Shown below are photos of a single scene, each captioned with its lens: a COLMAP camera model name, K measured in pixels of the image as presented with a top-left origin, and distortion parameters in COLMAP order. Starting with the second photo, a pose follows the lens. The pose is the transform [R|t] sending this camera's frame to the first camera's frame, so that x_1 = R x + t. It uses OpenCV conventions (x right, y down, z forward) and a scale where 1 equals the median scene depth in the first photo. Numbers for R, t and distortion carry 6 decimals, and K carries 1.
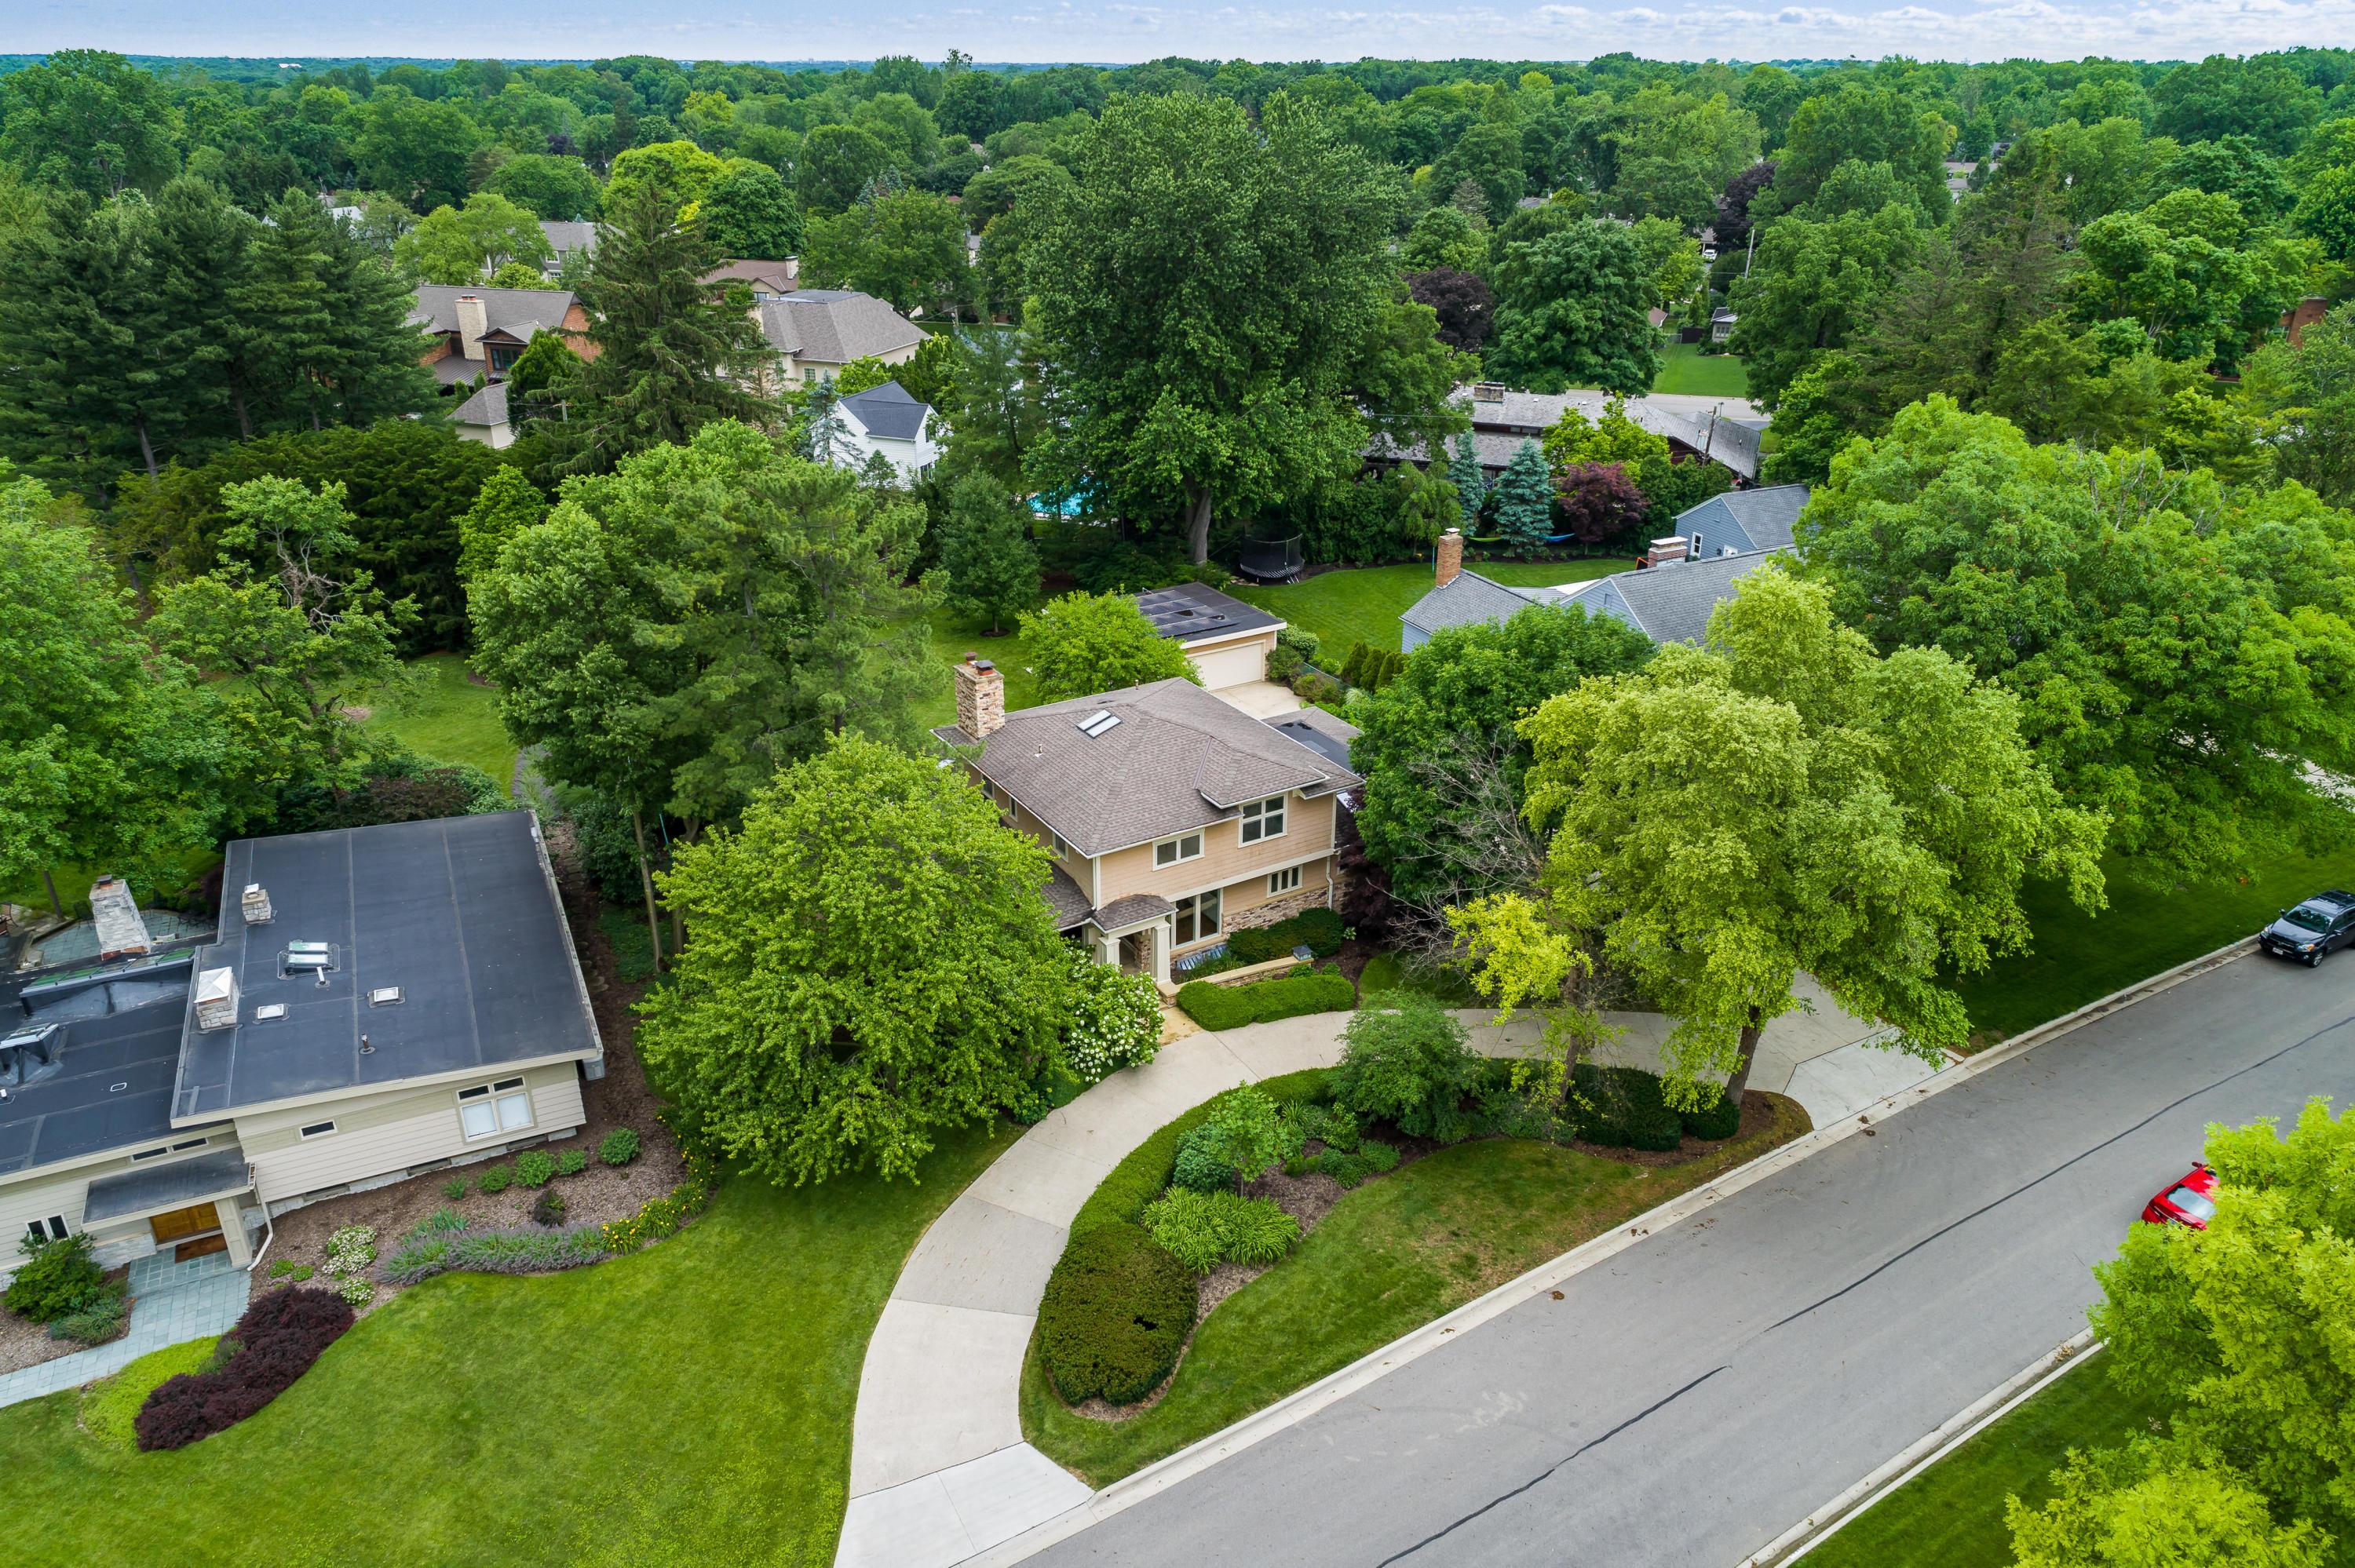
lens RADIAL K [[1662.1, 0, 1177.5], [0, 1662.1, 784.0], [0, 0, 1]] dist [-0.002313, -0.000698]
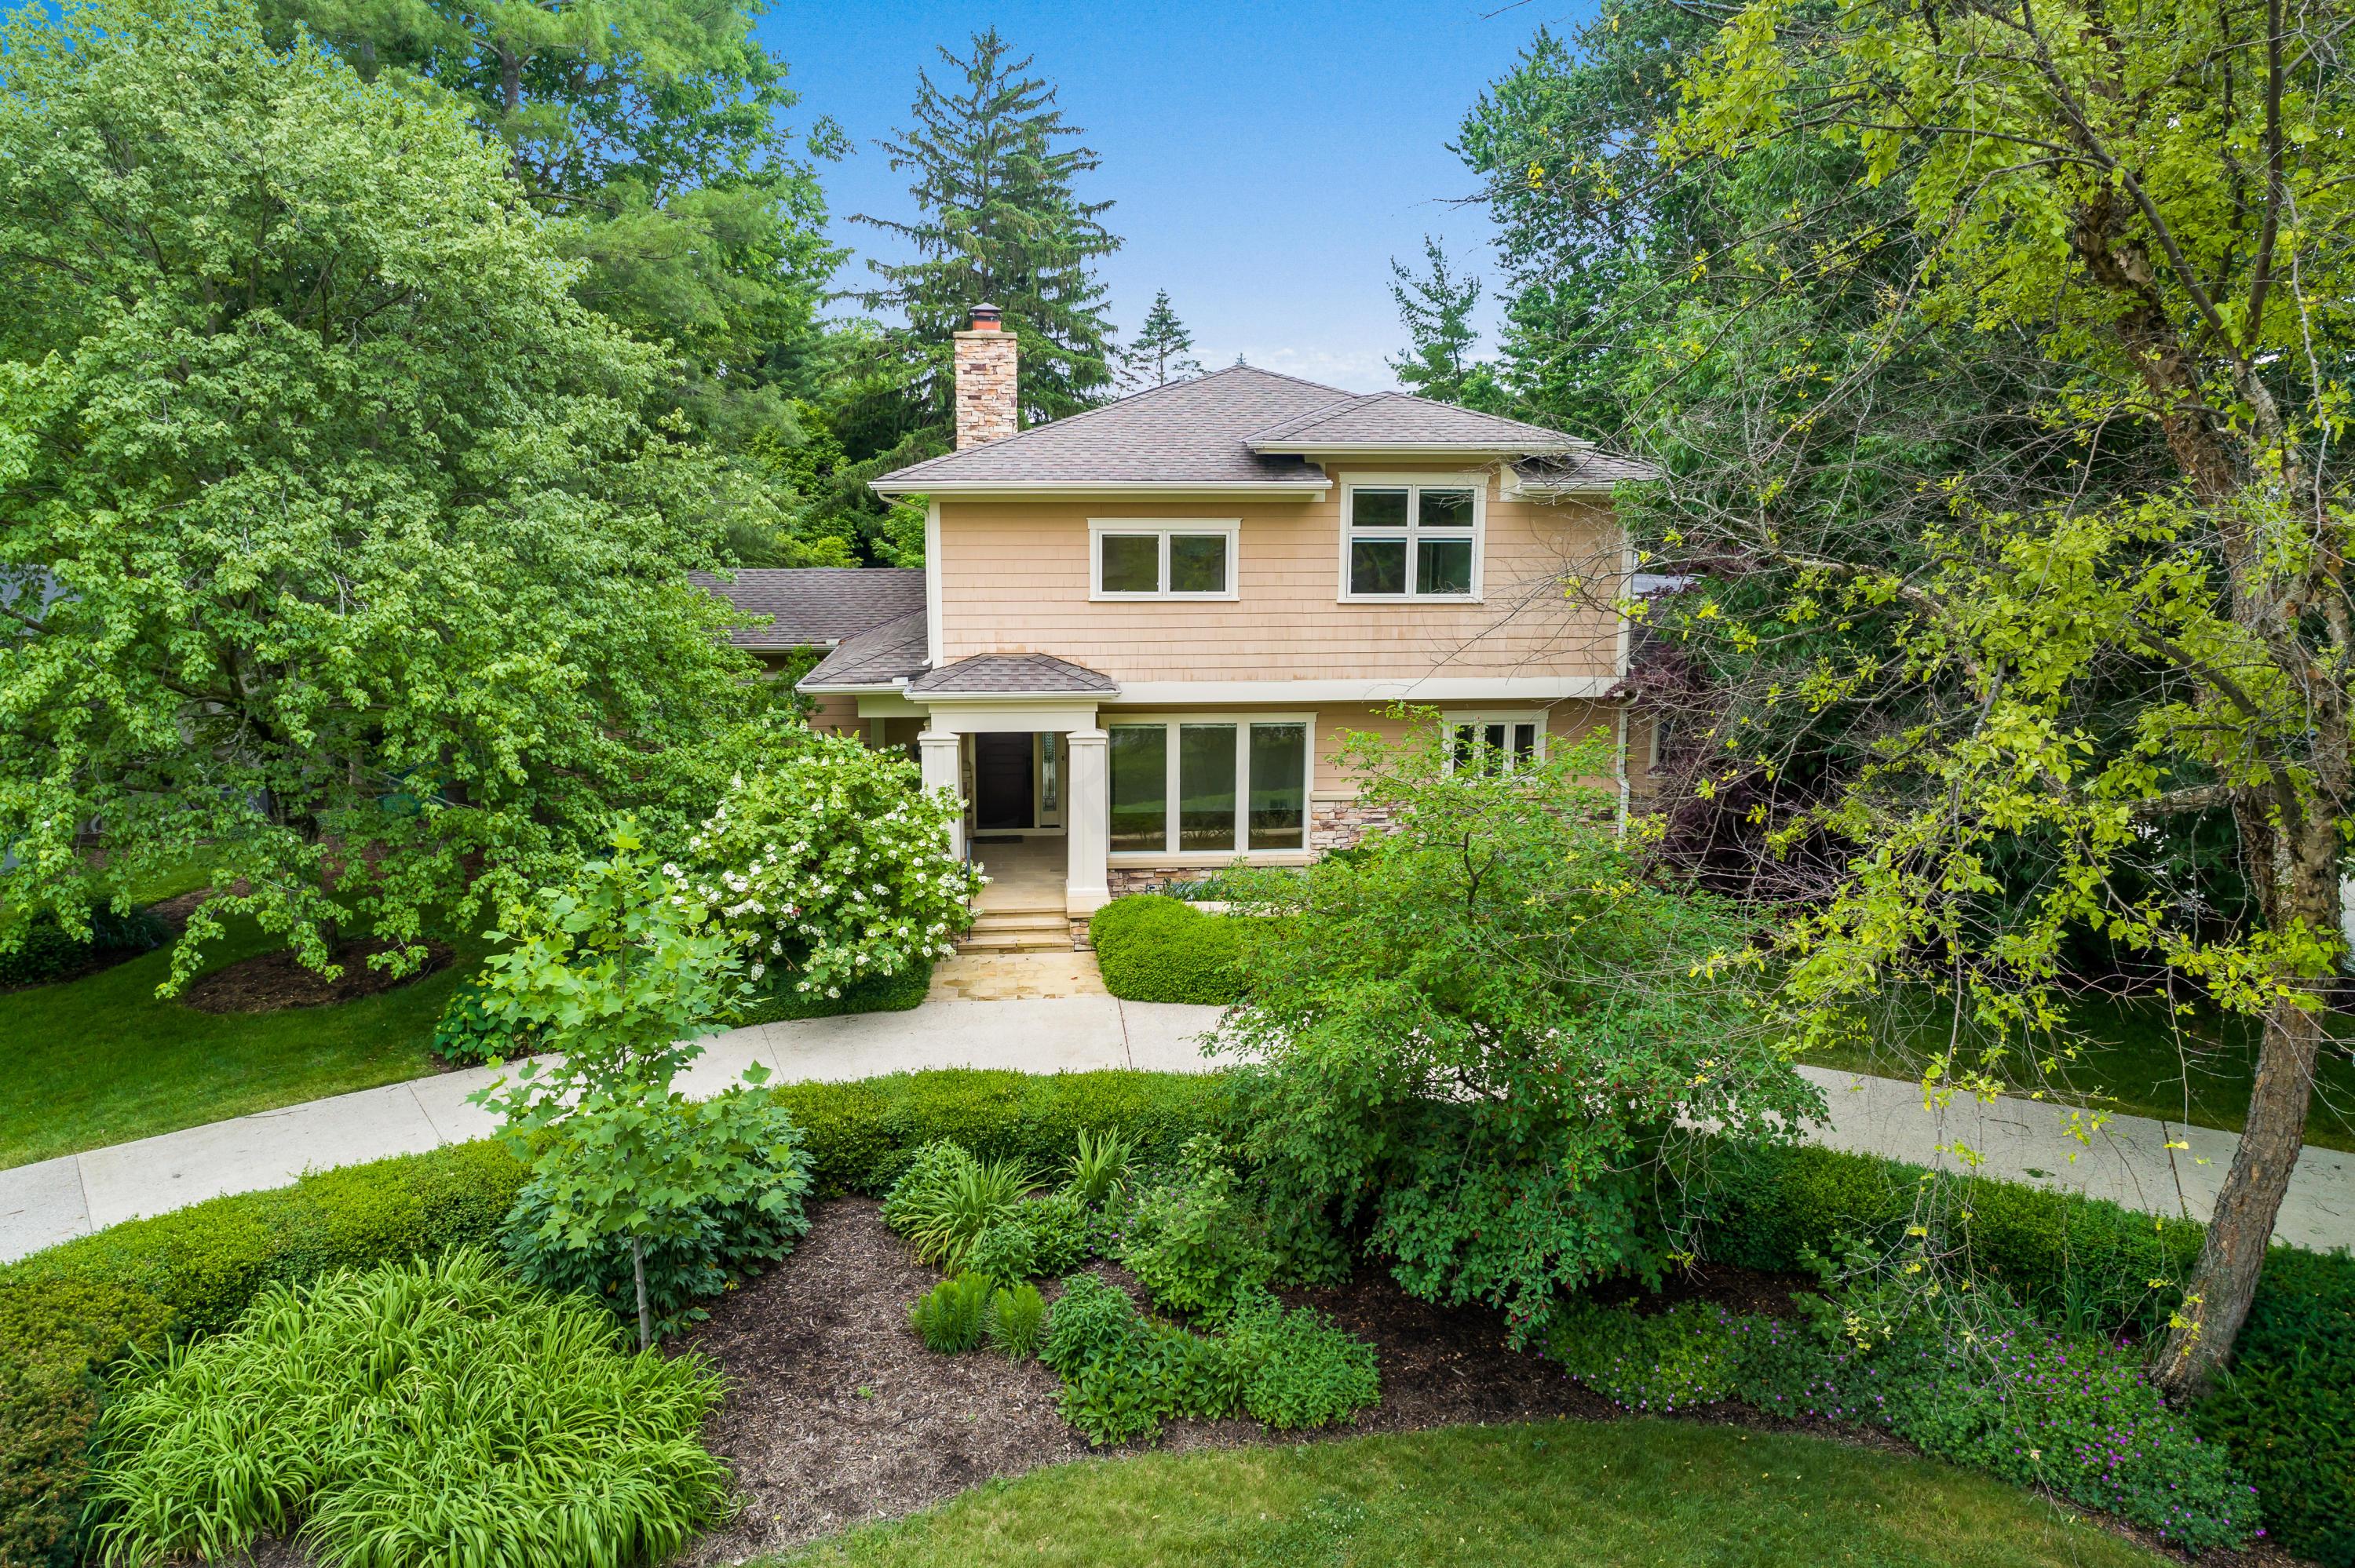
lens RADIAL K [[1662.1, 0, 1177.5], [0, 1662.1, 784.0], [0, 0, 1]] dist [-0.002313, -0.000698]
pose [[0.898105, 0.080003, -0.432442, 0.179931], [-0.178894, 0.964742, -0.193052, 0.165703], [0.401750, 0.250742, 0.880753, 0.646017]]
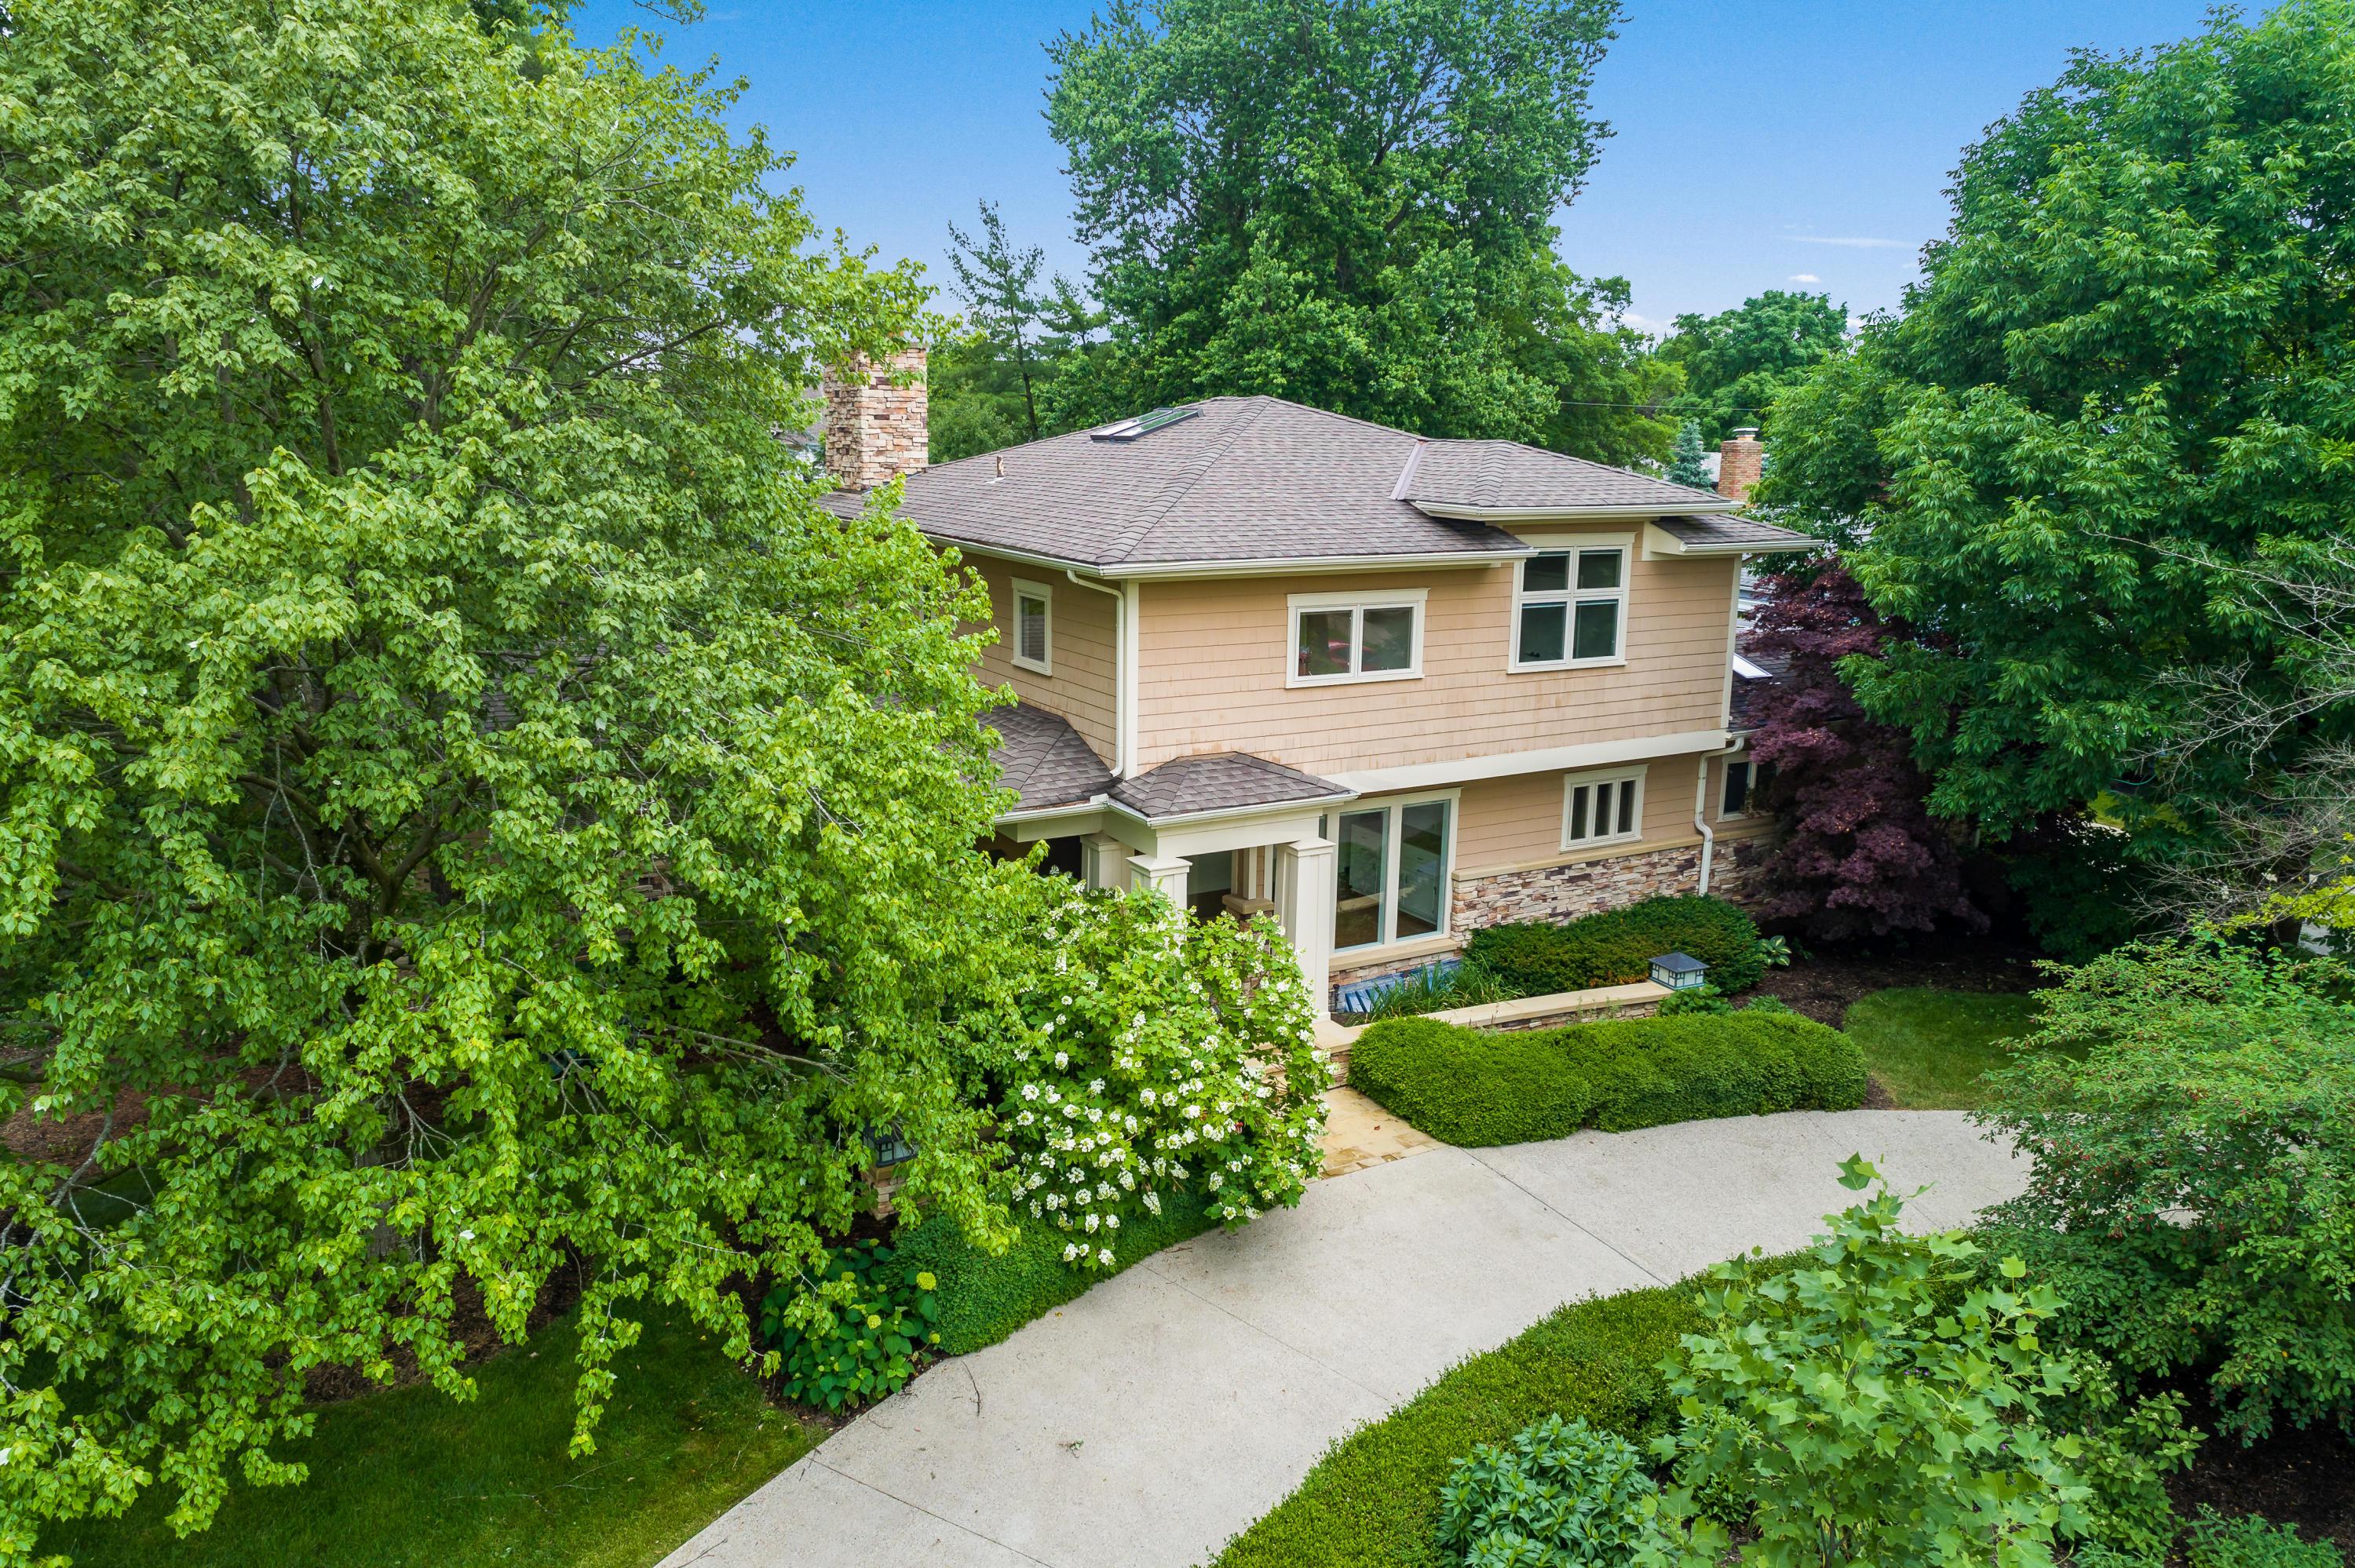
lens RADIAL K [[1662.1, 0, 1177.5], [0, 1662.1, 784.0], [0, 0, 1]] dist [-0.002313, -0.000698]
pose [[0.999386, 0.016231, -0.031049, -0.025763], [-0.022147, 0.979362, -0.200897, 0.140478], [0.027147, 0.201461, 0.979120, 0.639733]]
